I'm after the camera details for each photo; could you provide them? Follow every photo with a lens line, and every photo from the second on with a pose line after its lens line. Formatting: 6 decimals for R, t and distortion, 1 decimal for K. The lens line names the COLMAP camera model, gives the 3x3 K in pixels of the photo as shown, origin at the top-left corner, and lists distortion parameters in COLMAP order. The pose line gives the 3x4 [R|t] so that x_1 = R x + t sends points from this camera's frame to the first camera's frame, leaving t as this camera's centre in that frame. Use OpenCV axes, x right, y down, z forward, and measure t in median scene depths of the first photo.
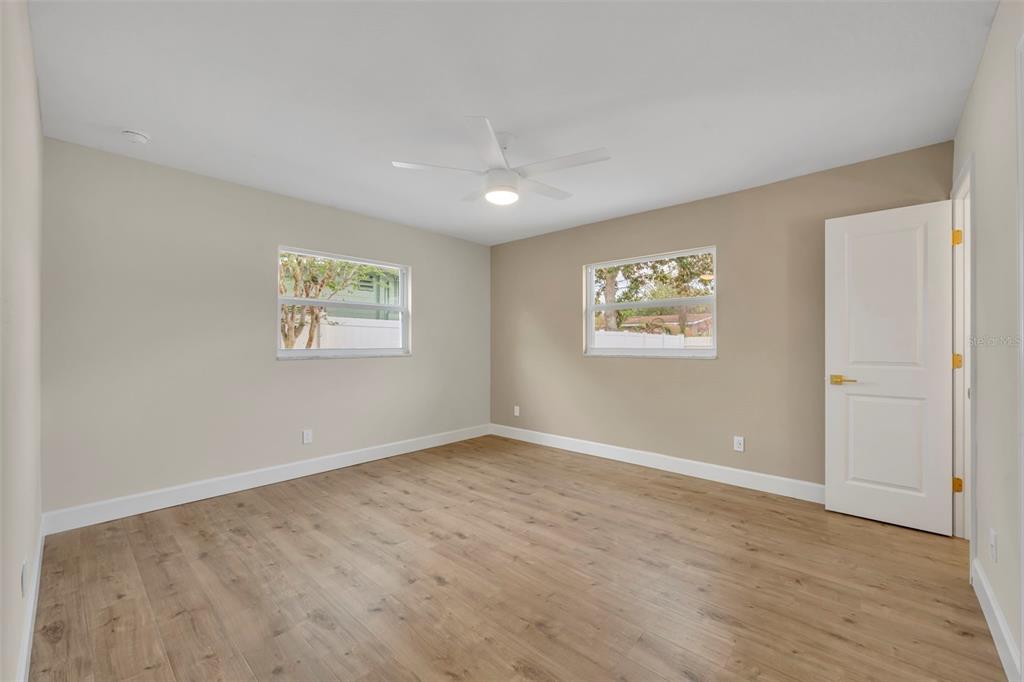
lens RADIAL K [[408.9, 0, 504.4], [0, 408.9, 345.4], [0, 0, 1]] dist [0.000086, 0.000105]
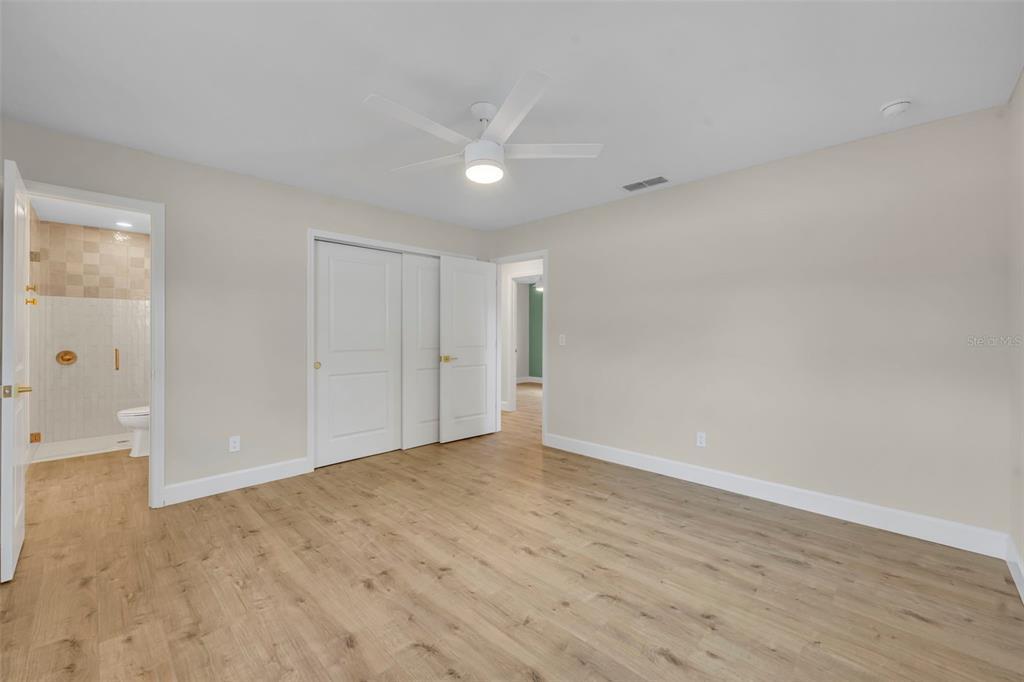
lens RADIAL K [[408.9, 0, 504.4], [0, 408.9, 345.4], [0, 0, 1]] dist [0.000086, 0.000105]
pose [[-0.999291, -0.002364, 0.037587, -0.083291], [-0.001176, 0.999500, 0.031586, -0.020981], [-0.037643, 0.031519, -0.998794, 1.886461]]
